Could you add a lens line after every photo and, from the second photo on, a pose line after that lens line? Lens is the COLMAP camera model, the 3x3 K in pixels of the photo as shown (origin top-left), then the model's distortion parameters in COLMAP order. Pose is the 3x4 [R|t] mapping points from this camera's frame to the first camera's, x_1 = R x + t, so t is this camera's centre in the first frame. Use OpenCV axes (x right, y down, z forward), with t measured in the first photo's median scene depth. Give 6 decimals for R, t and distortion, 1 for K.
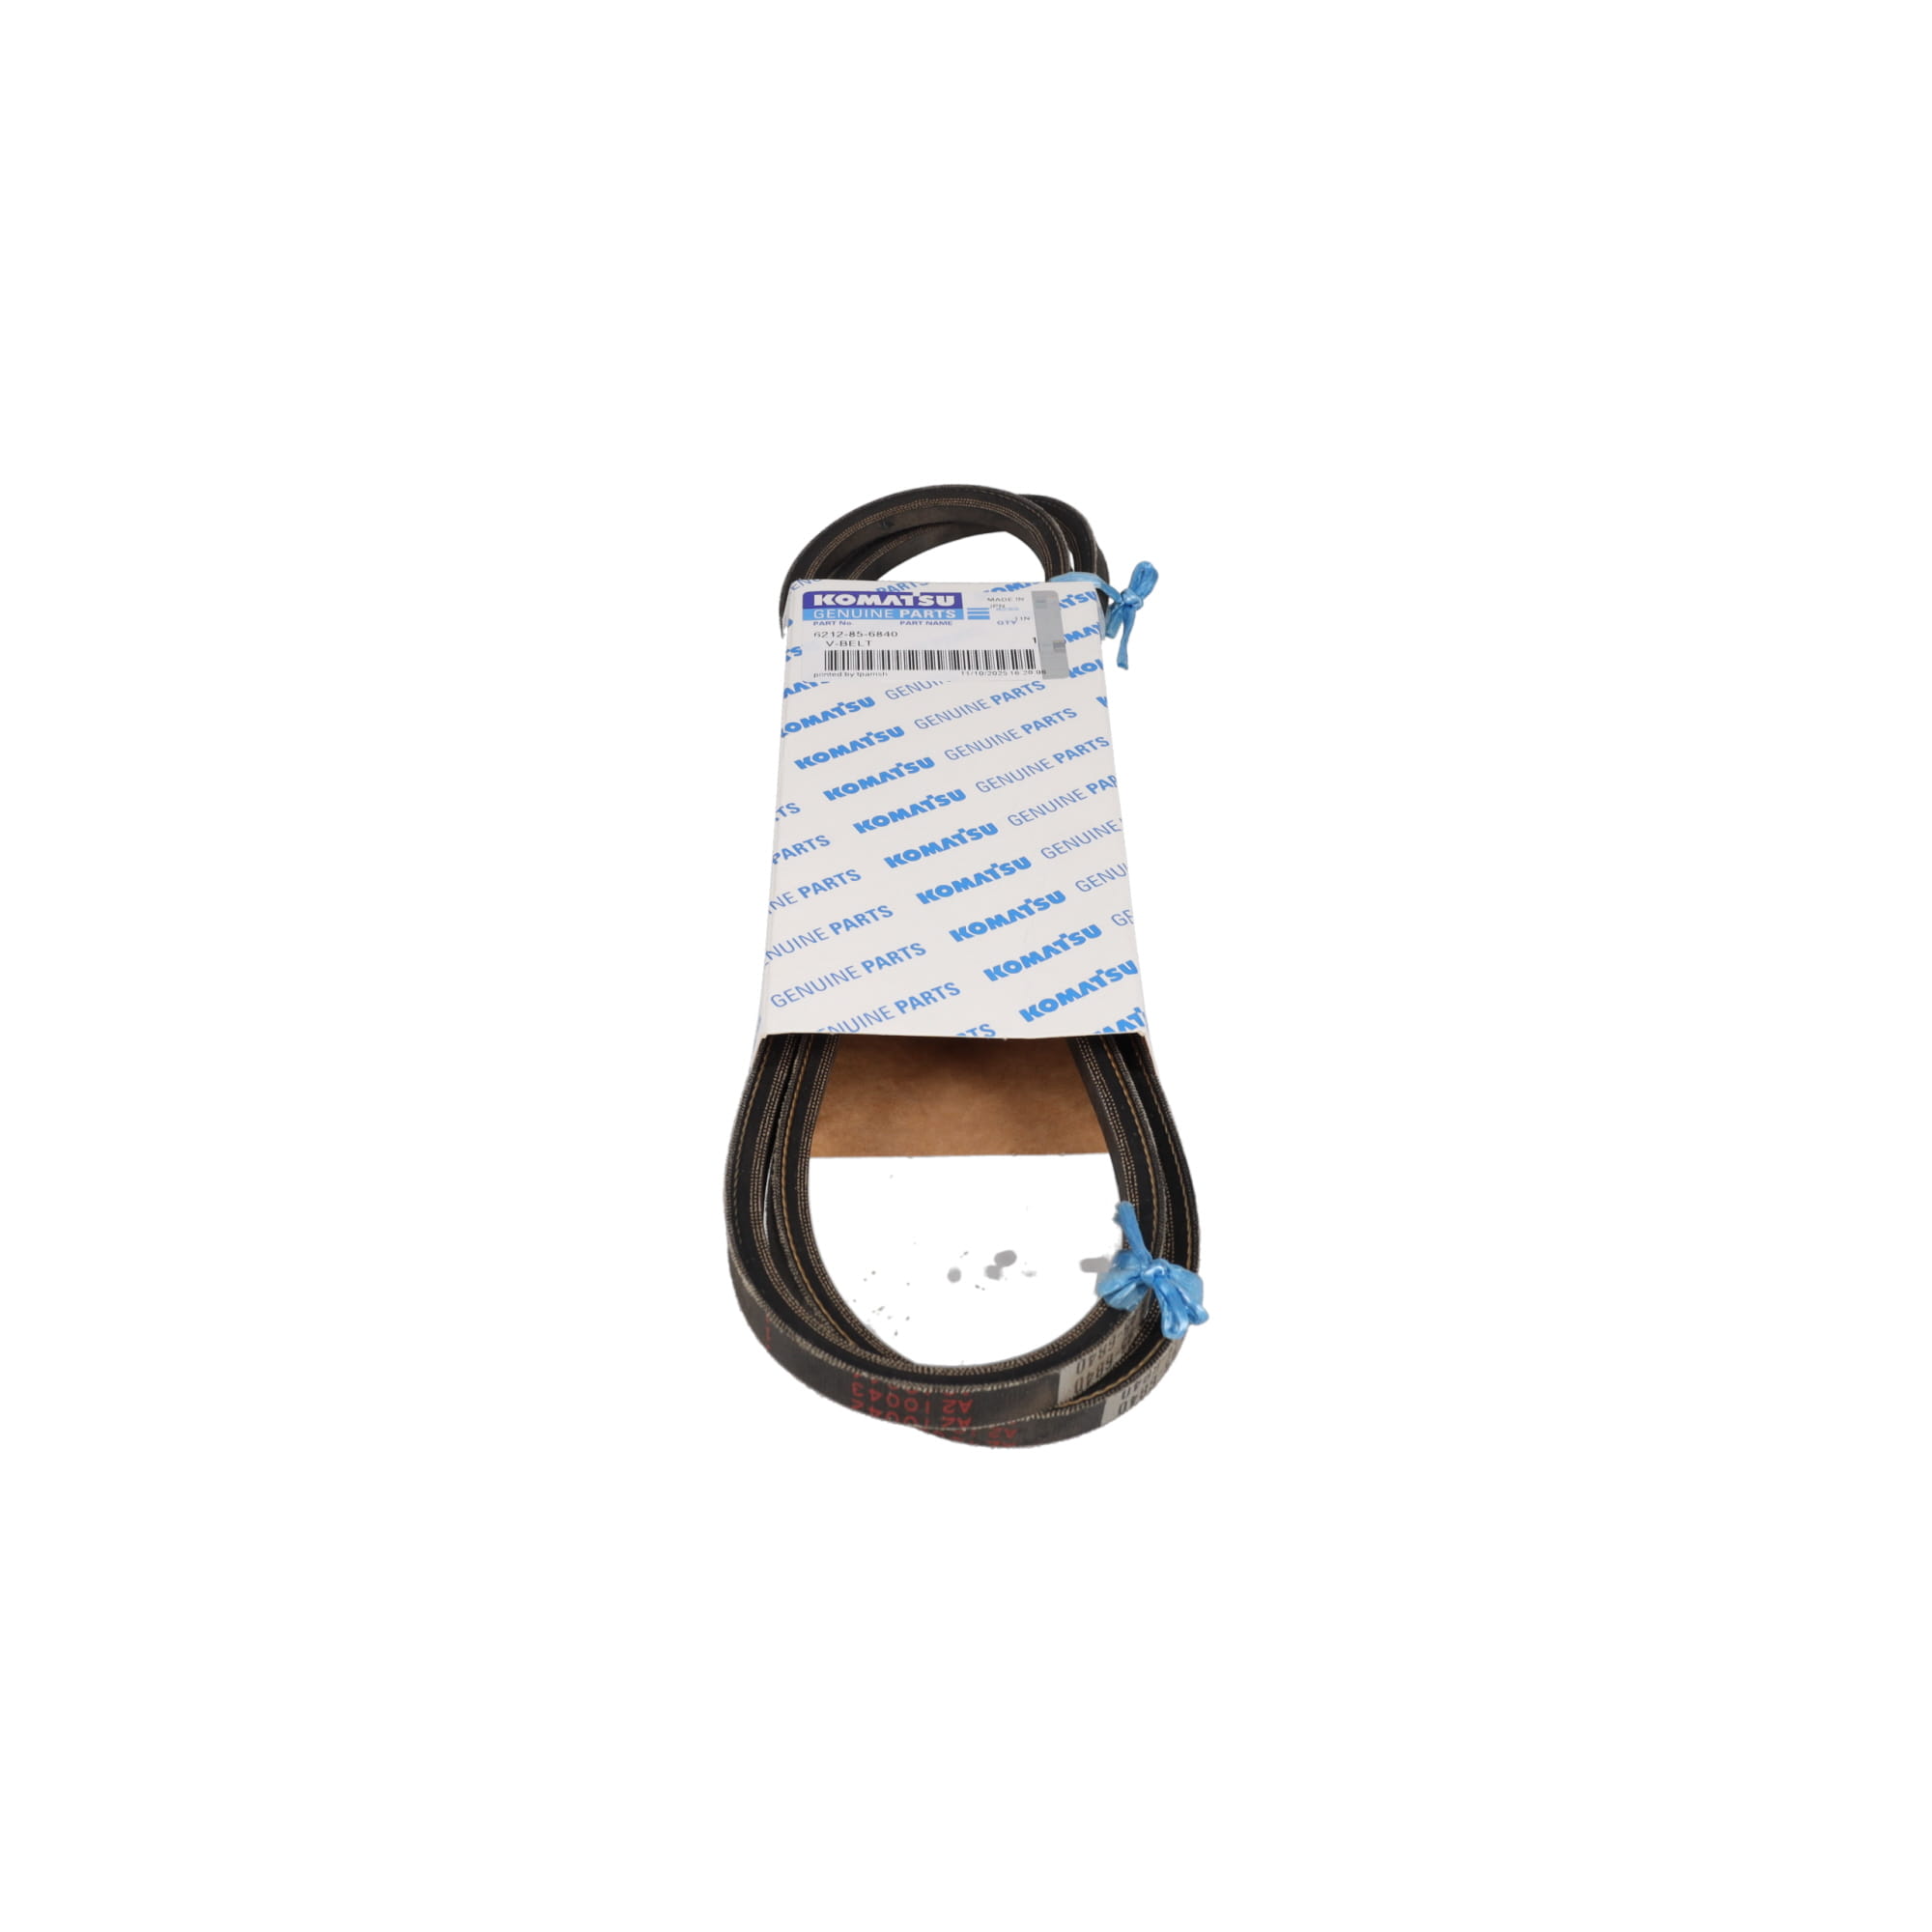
lens RADIAL K [[2329.8, 0, 972.6], [0, 2329.8, 968.0], [0, 0, 1]] dist [-0.005622, 0.000000]
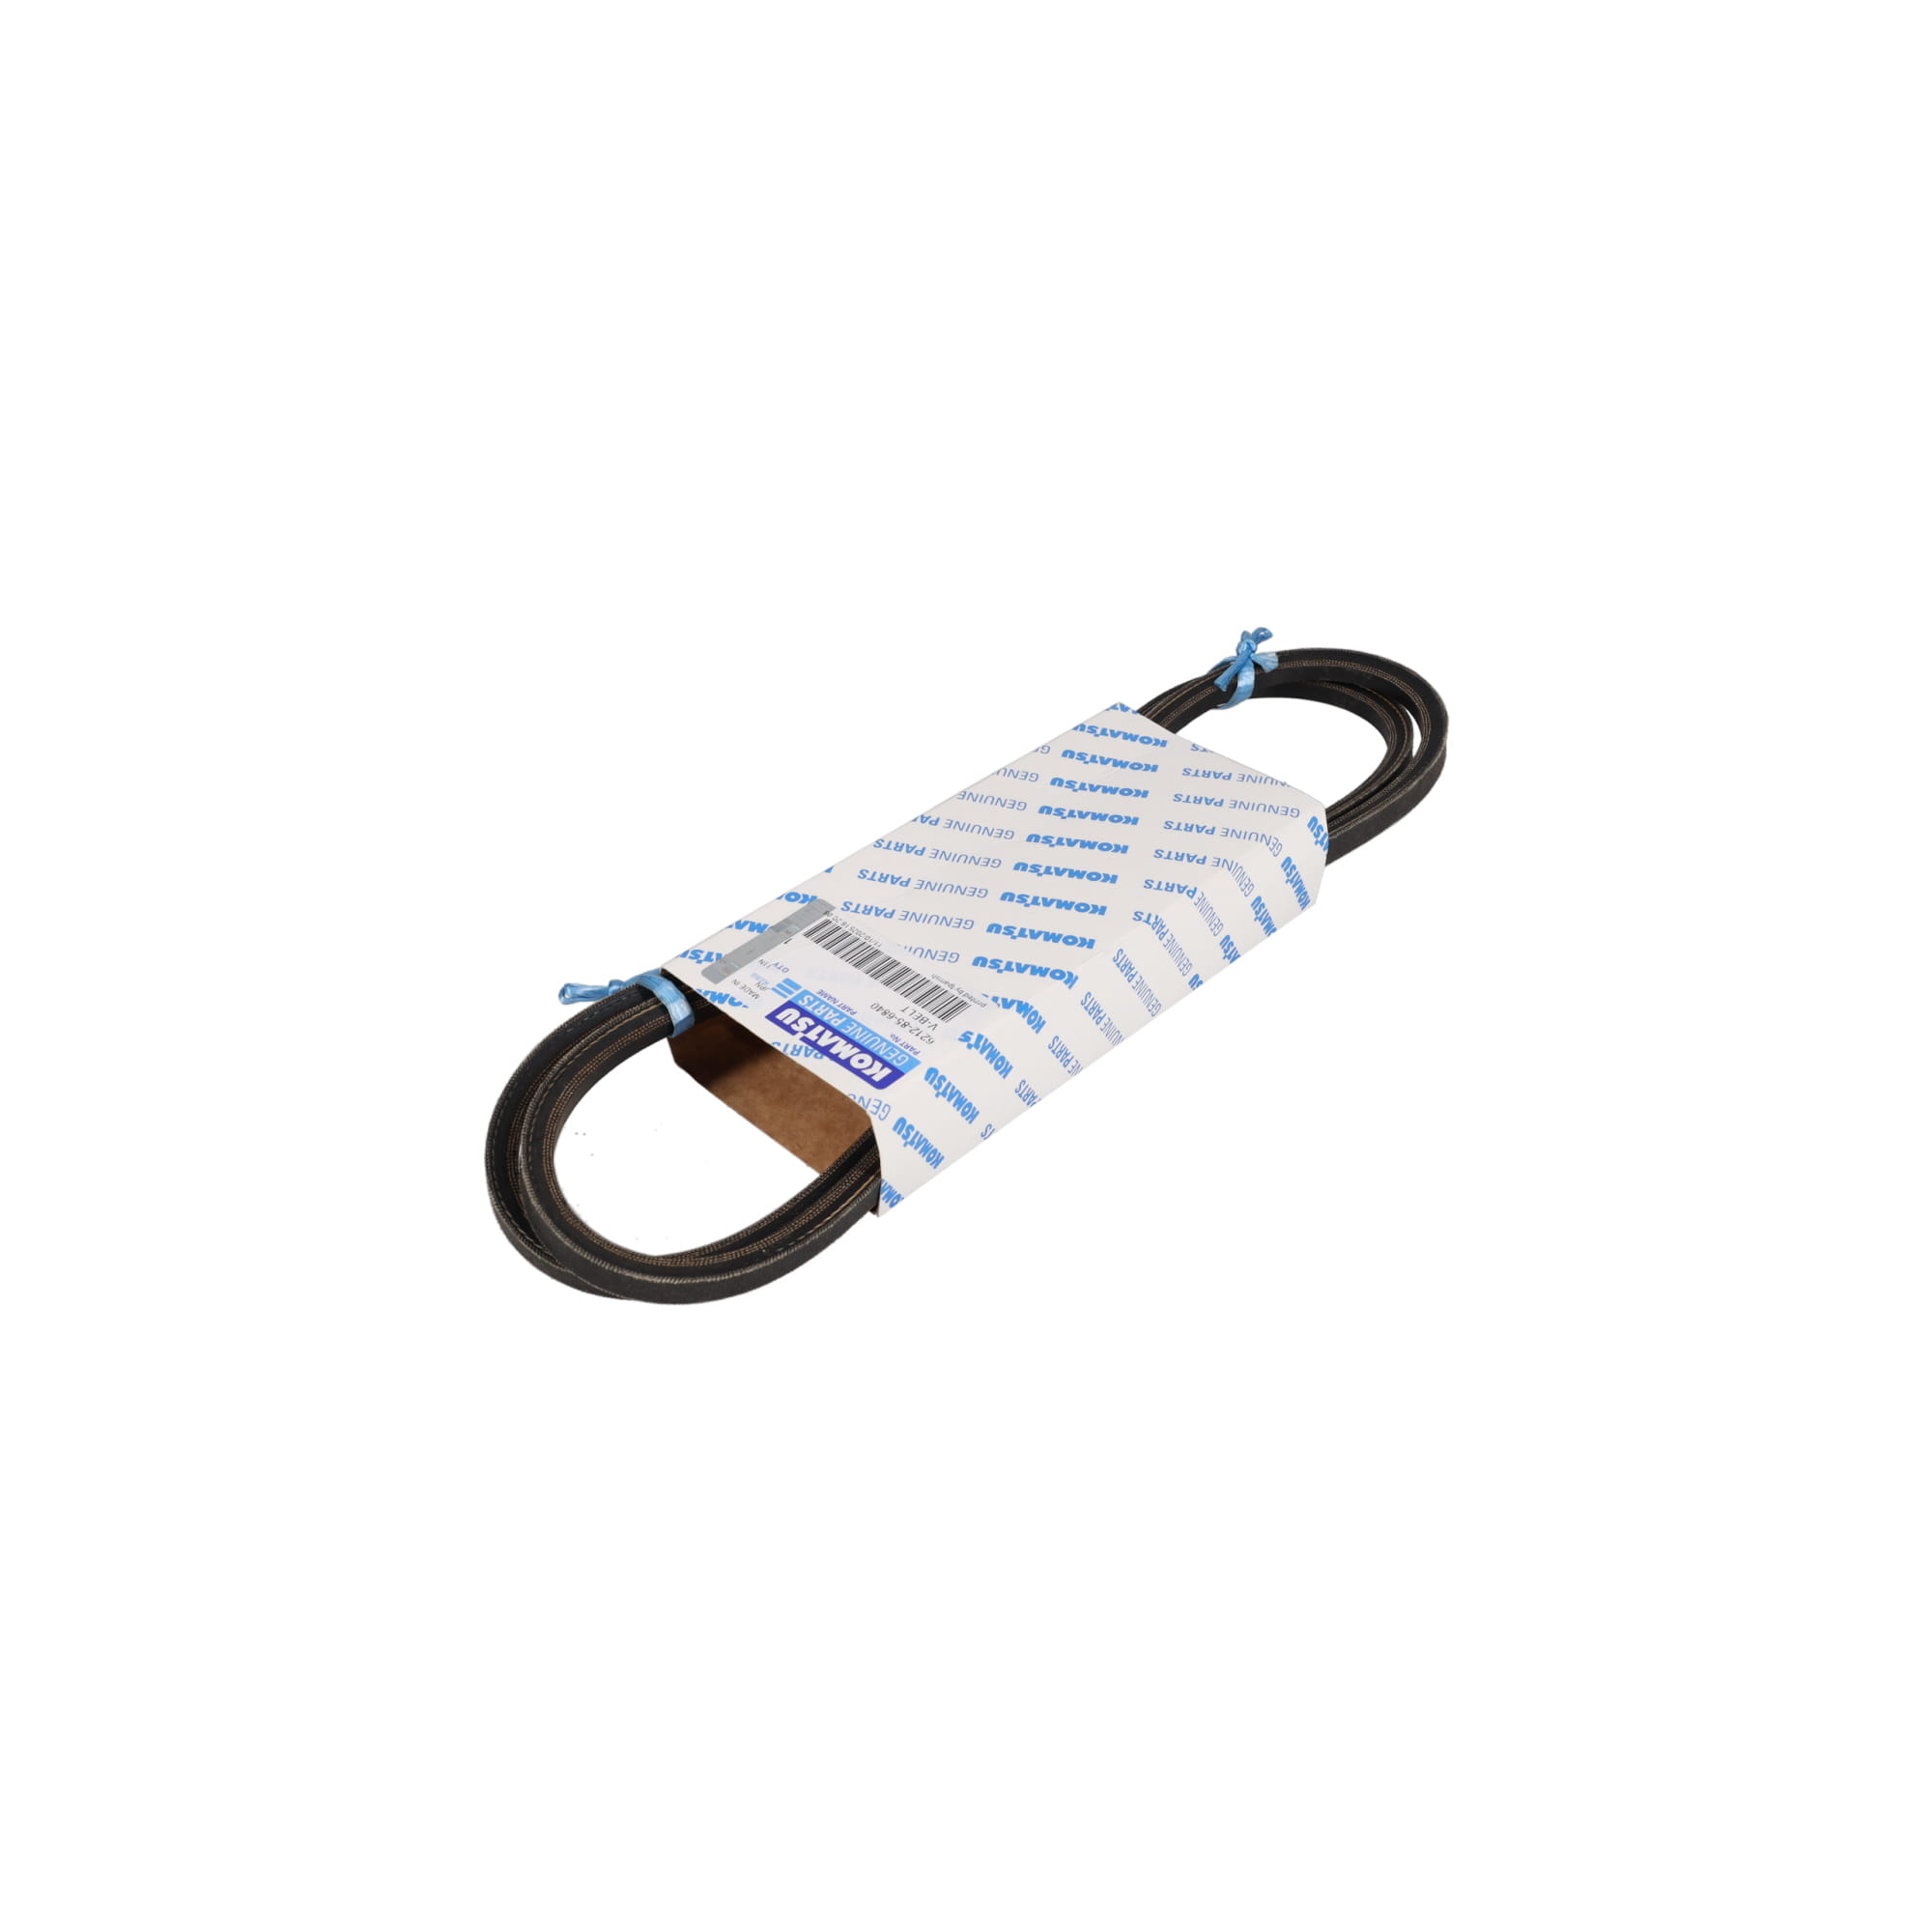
lens RADIAL K [[1926.9, 0, 1007.1], [0, 1926.9, 971.3], [0, 0, 1]] dist [0.000379, 0.000000]
pose [[-0.699735, -0.469251, 0.538678, -0.515612], [0.458958, 0.282565, 0.842327, -0.825447], [-0.547475, 0.836636, 0.017645, 0.963161]]
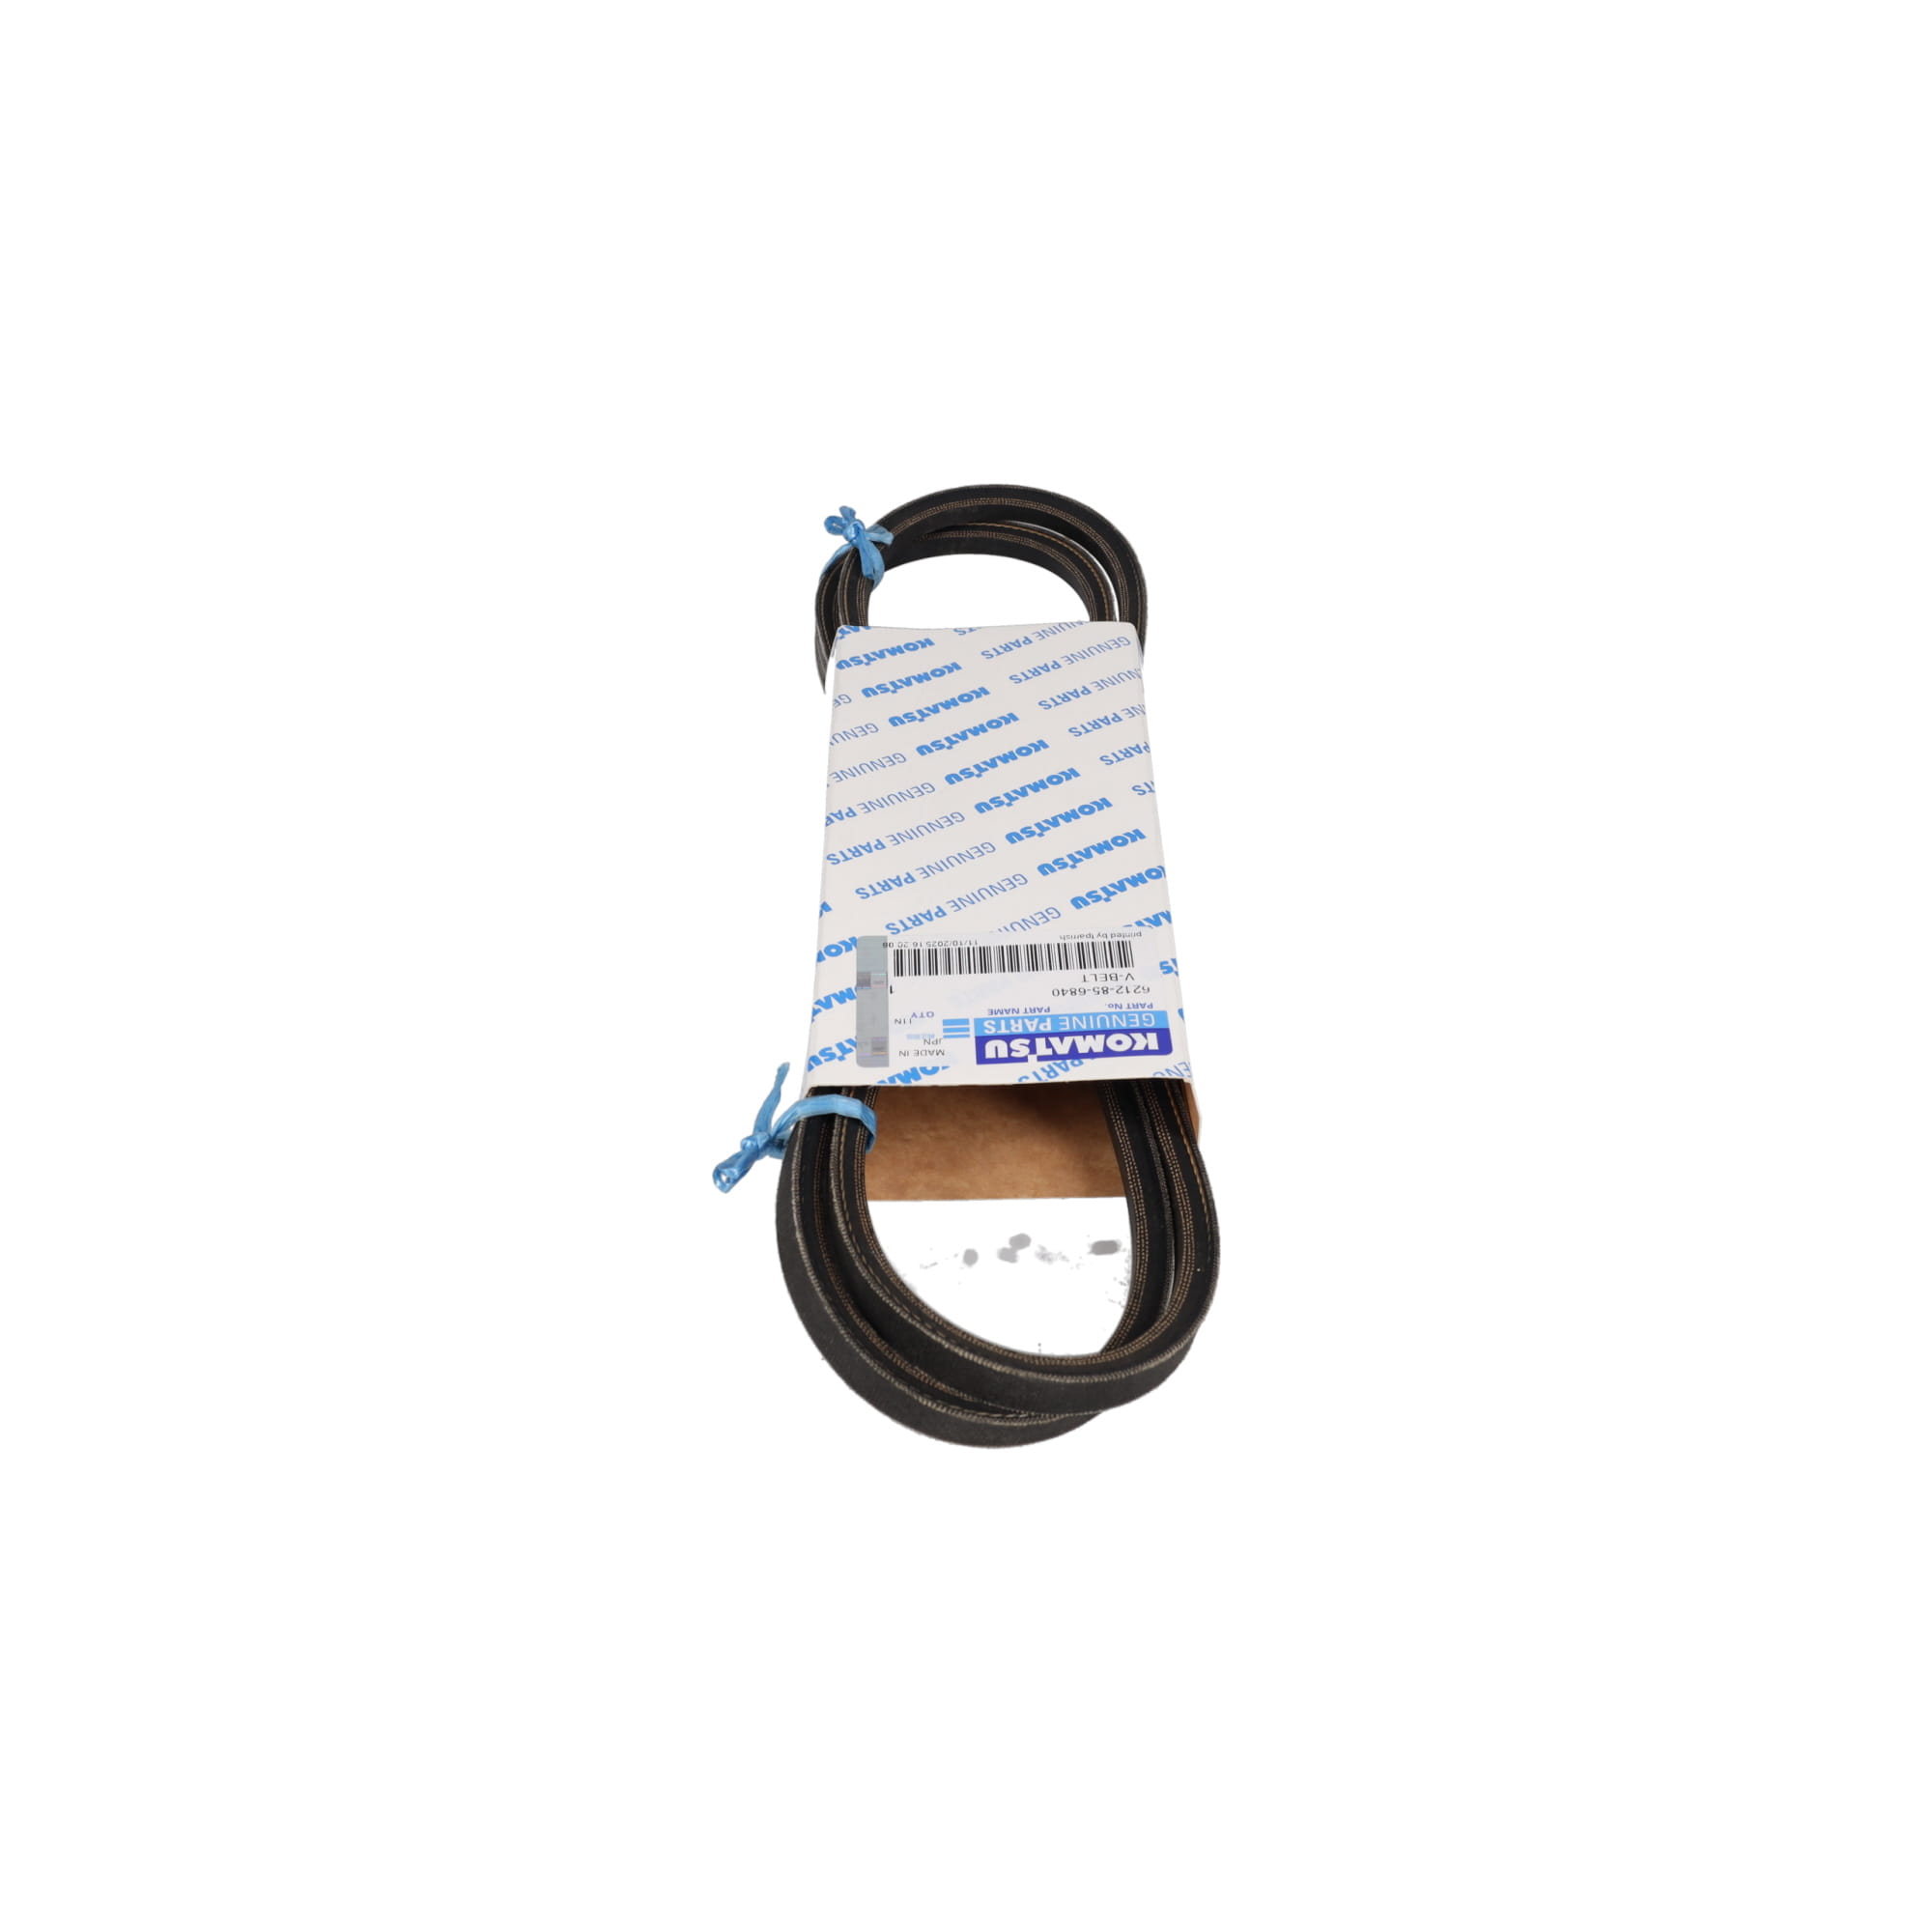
lens RADIAL K [[2200.0, 0, 970.5], [0, 2200.0, 965.0], [0, 0, 1]] dist [0.008921, 0.000000]
pose [[-0.999888, -0.014774, 0.002538, -0.004422], [0.000360, 0.145599, 0.989344, -0.961342], [-0.014986, 0.989233, -0.145577, 1.131659]]
